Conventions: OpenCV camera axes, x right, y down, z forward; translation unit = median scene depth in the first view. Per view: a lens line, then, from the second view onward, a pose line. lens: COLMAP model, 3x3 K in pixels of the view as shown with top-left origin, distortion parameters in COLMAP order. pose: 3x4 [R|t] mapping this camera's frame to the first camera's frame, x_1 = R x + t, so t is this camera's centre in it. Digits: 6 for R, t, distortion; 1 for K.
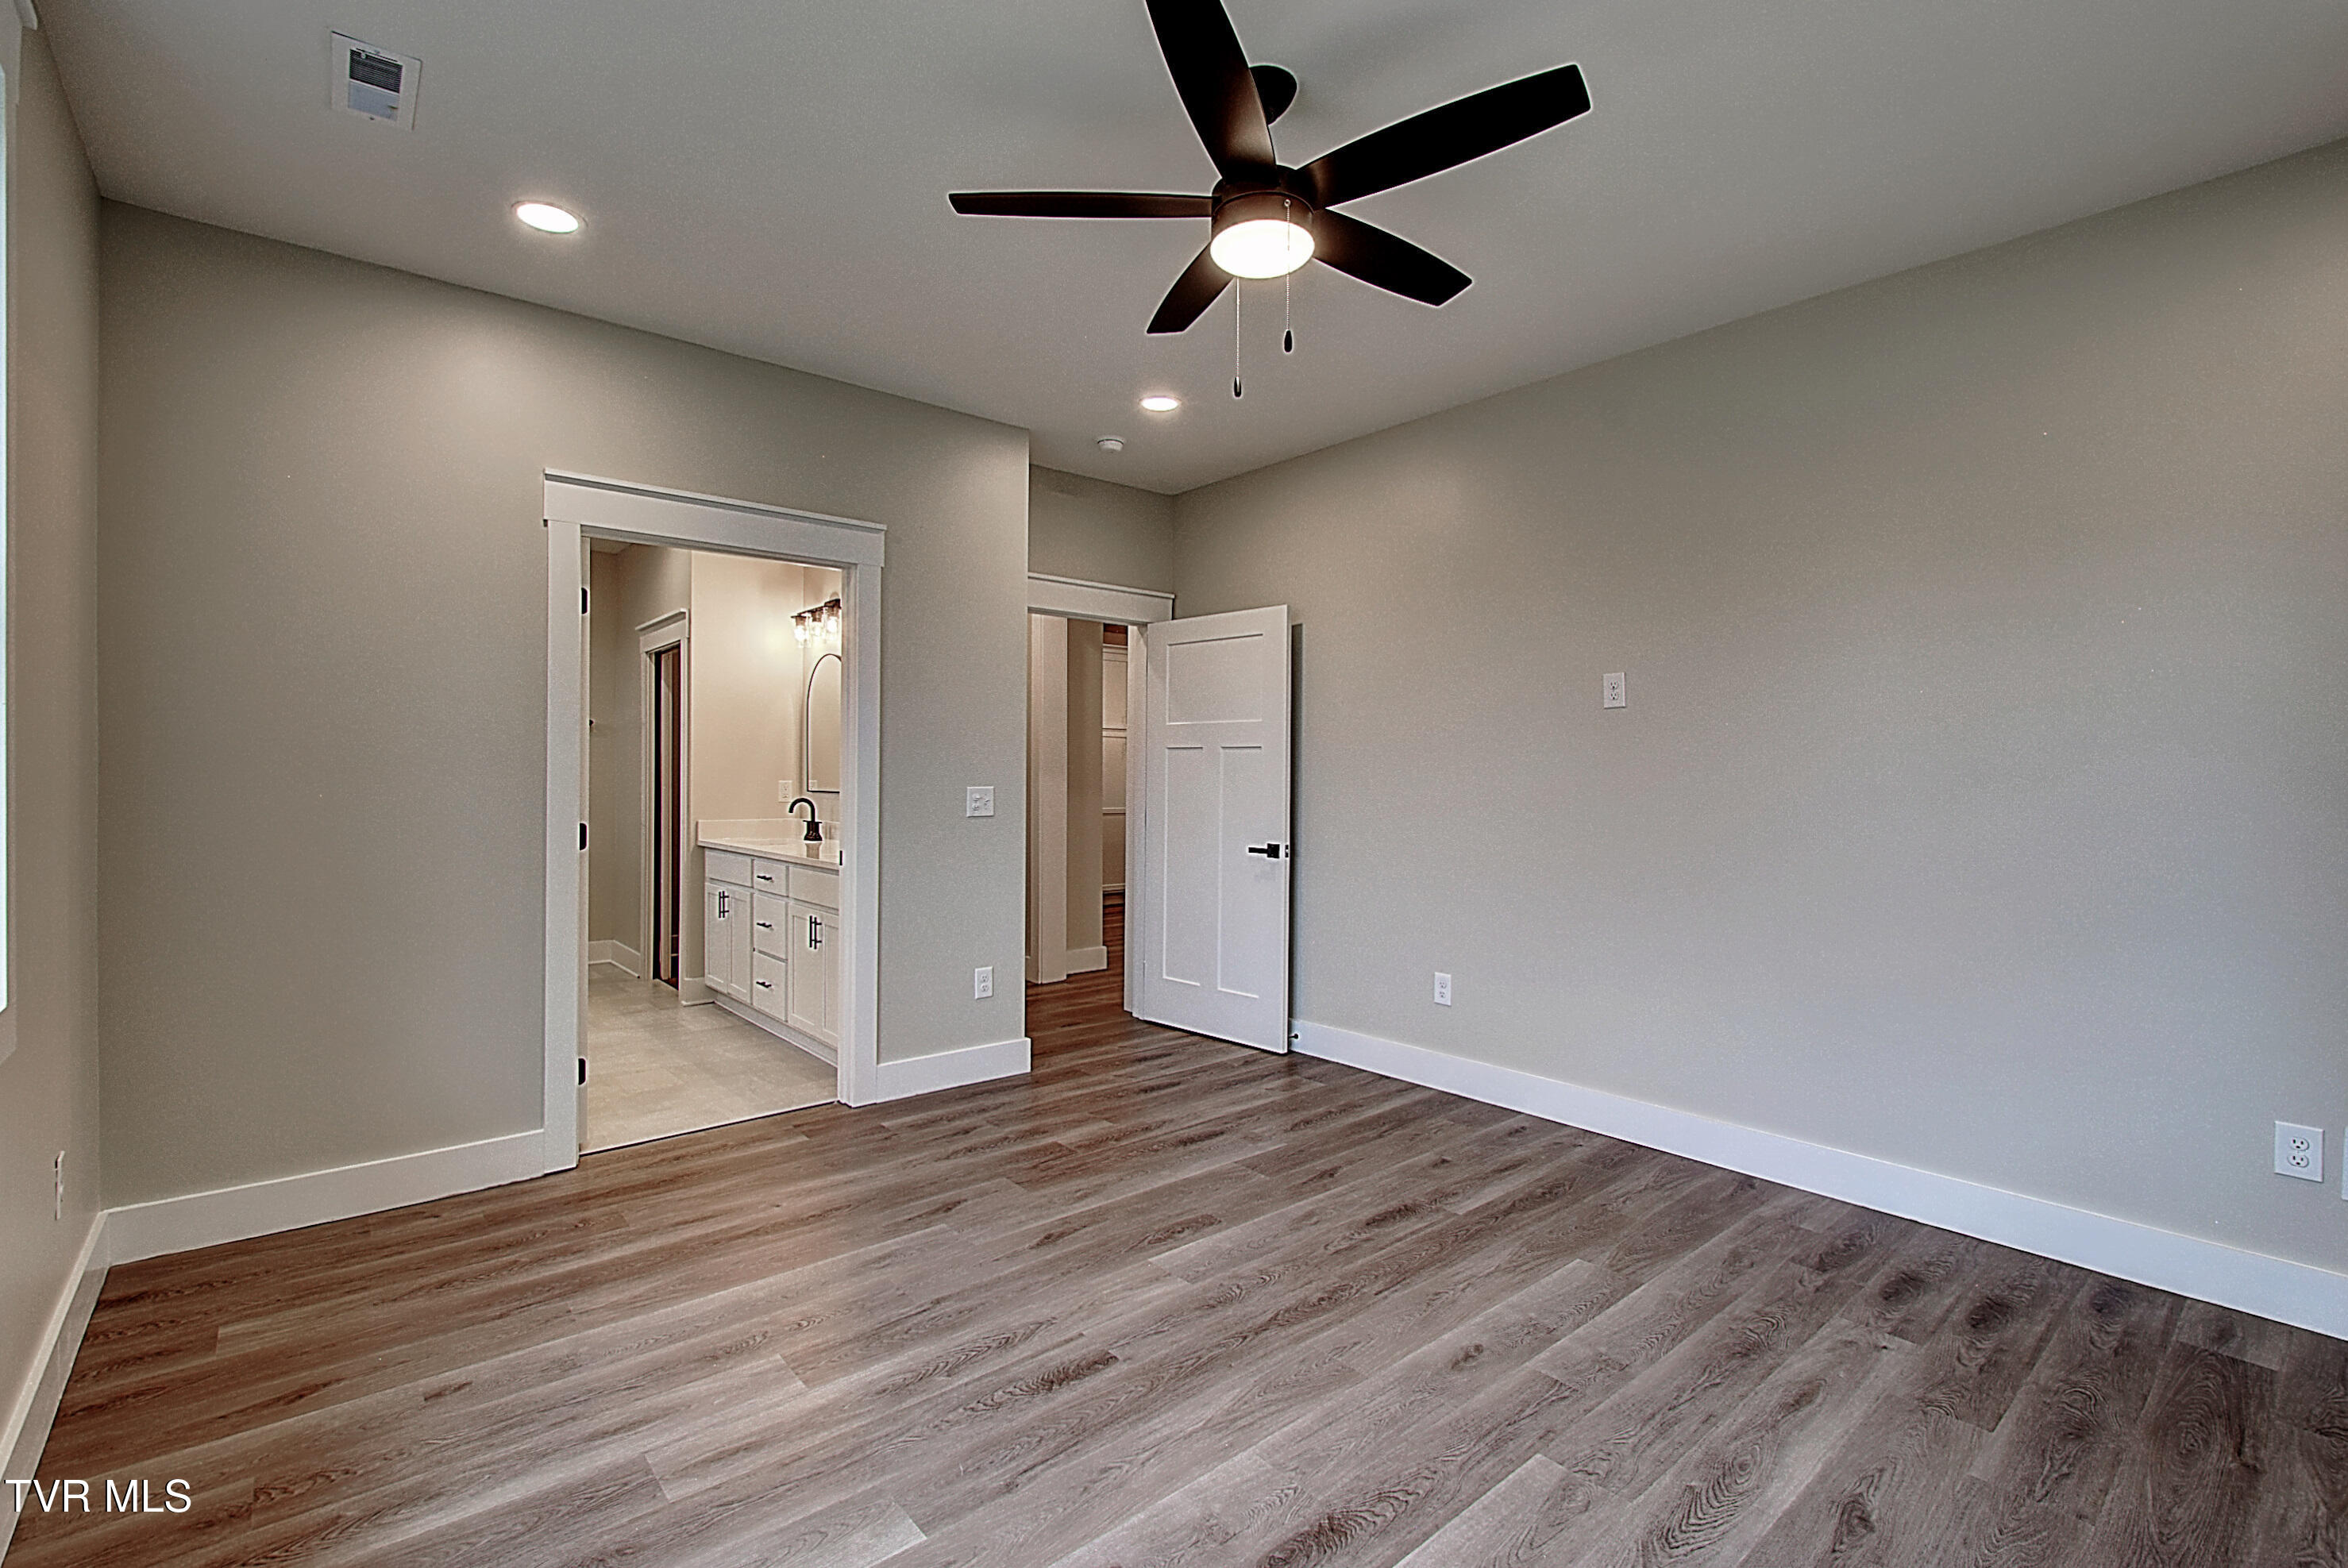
lens RADIAL K [[1048.7, 0, 1170.7], [0, 1048.7, 776.7], [0, 0, 1]] dist [0.000502, -0.007021]
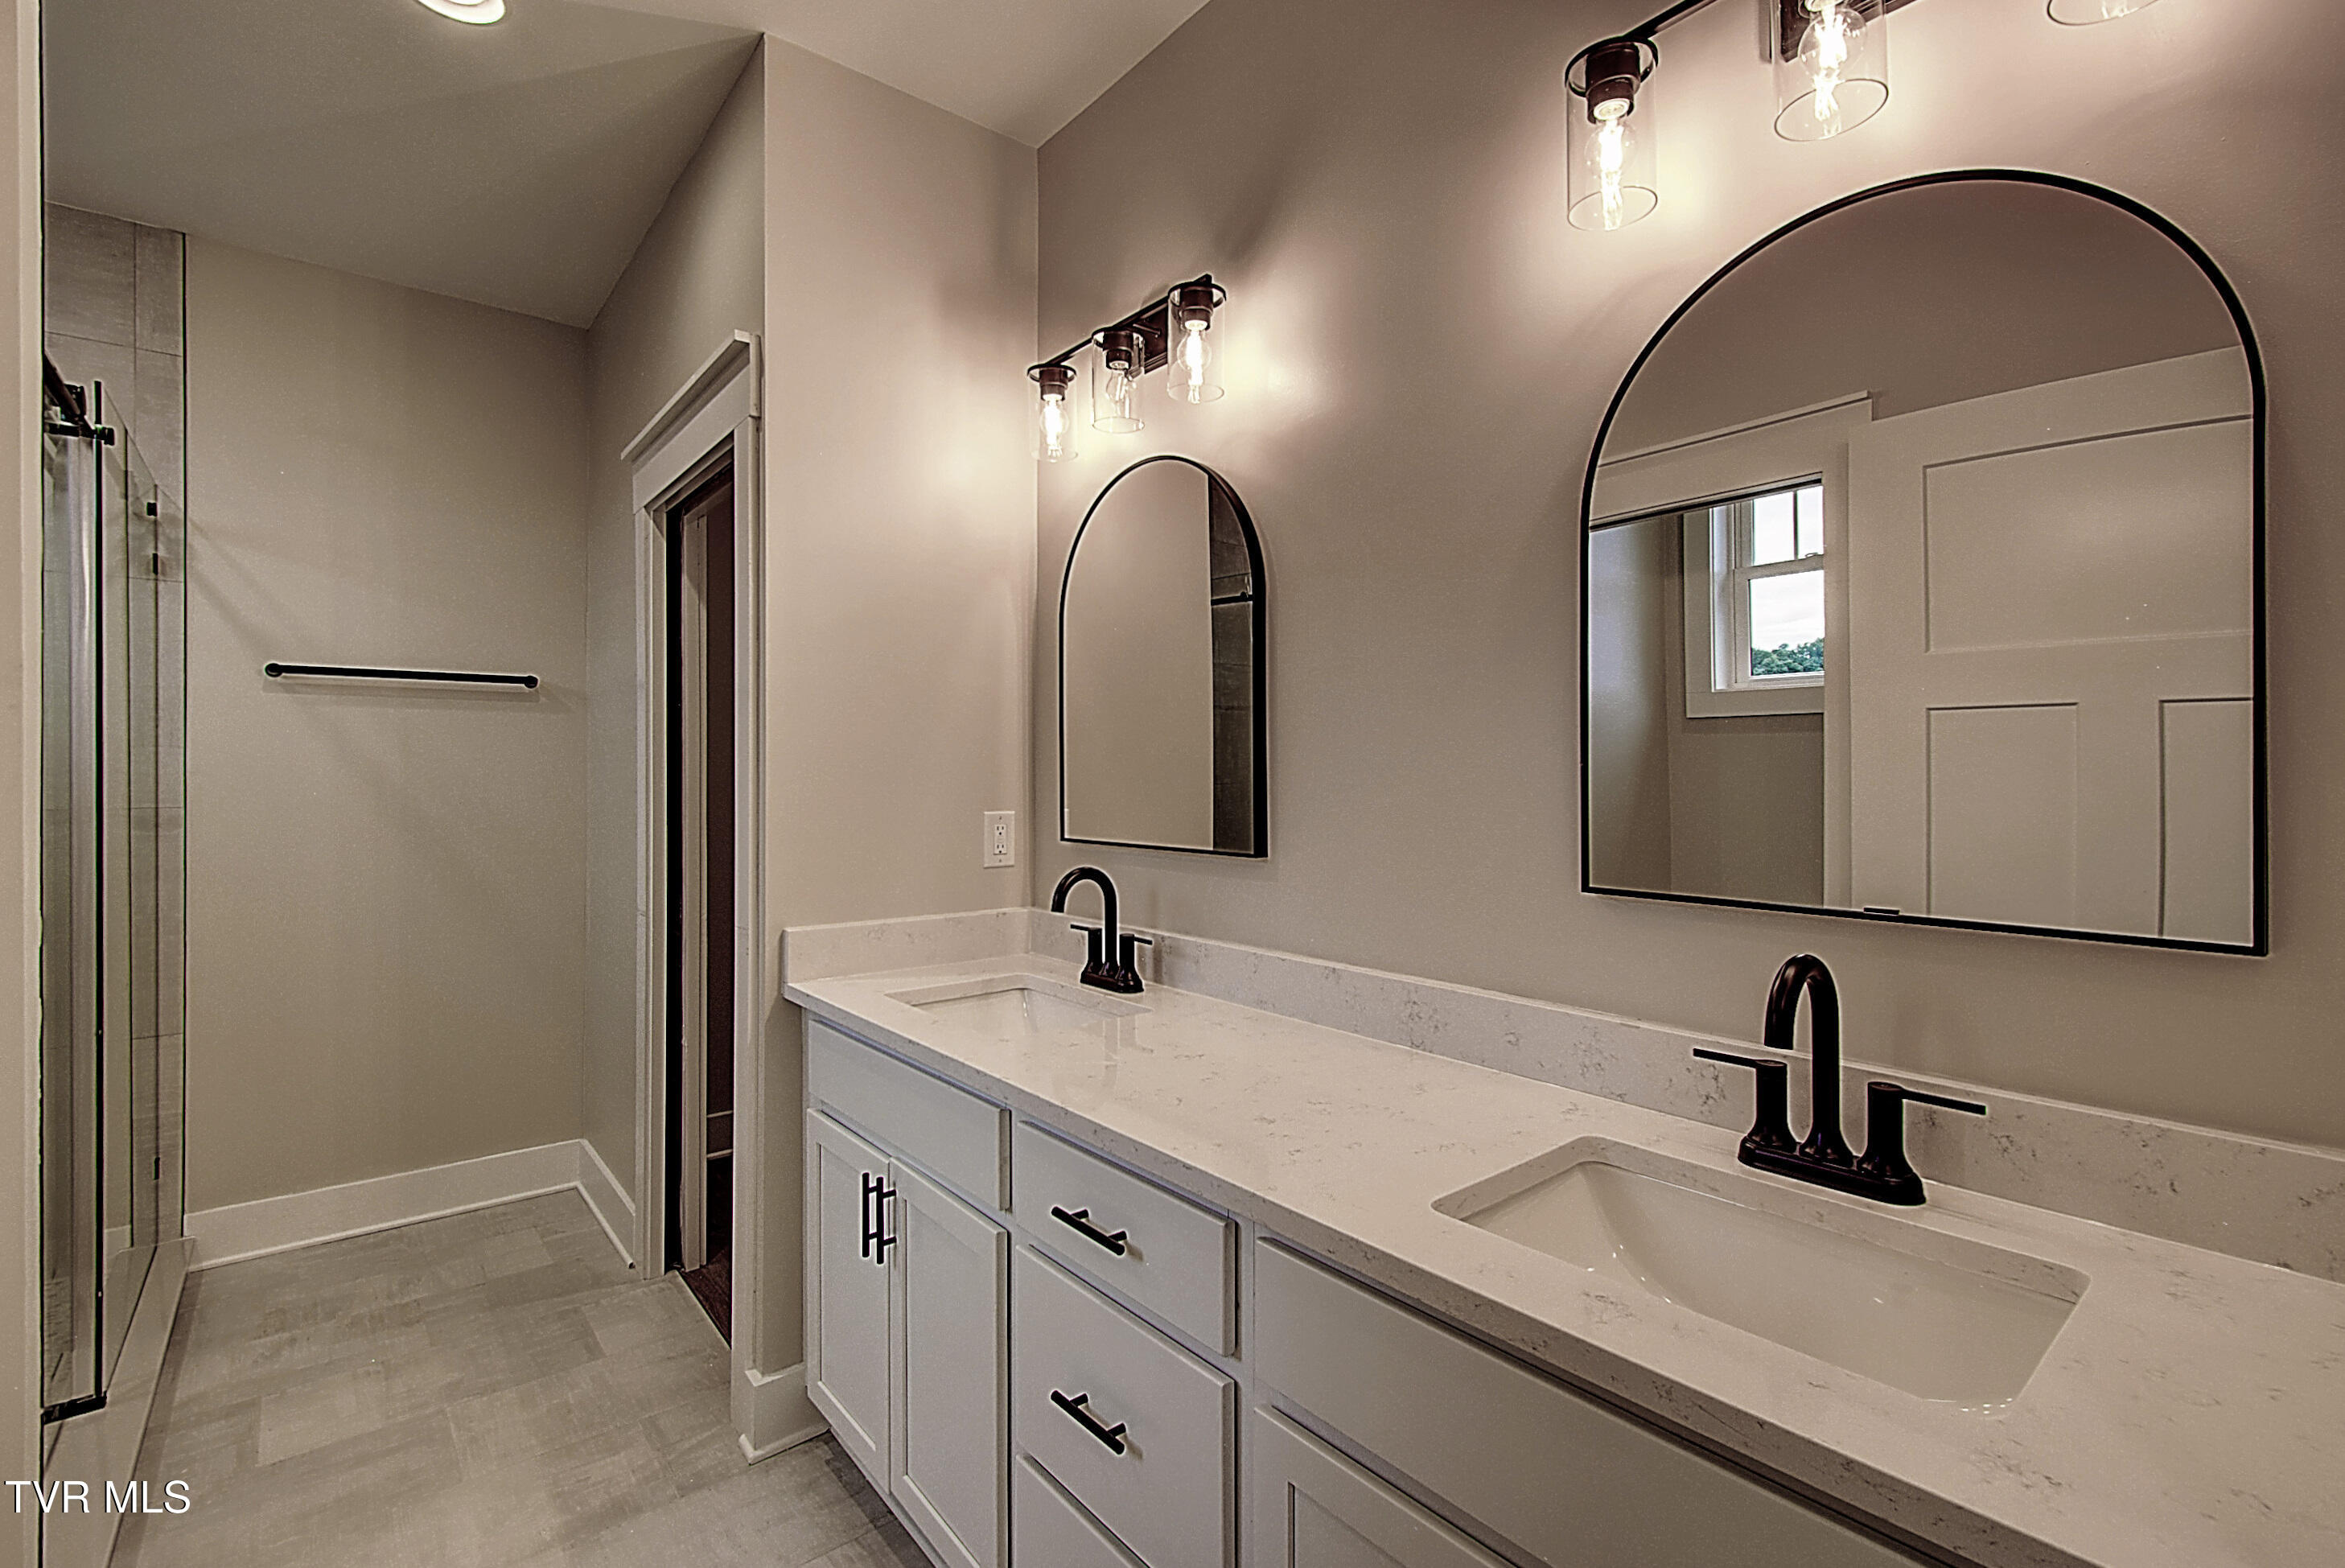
lens RADIAL K [[1047.4, 0, 1169.2], [0, 1047.4, 776.7], [0, 0, 1]] dist [0.000502, -0.007021]
pose [[0.999827, -0.005327, -0.017798, -0.302126], [0.005209, 0.999964, -0.006638, -0.006724], [0.017833, 0.006545, 0.999820, 0.622275]]
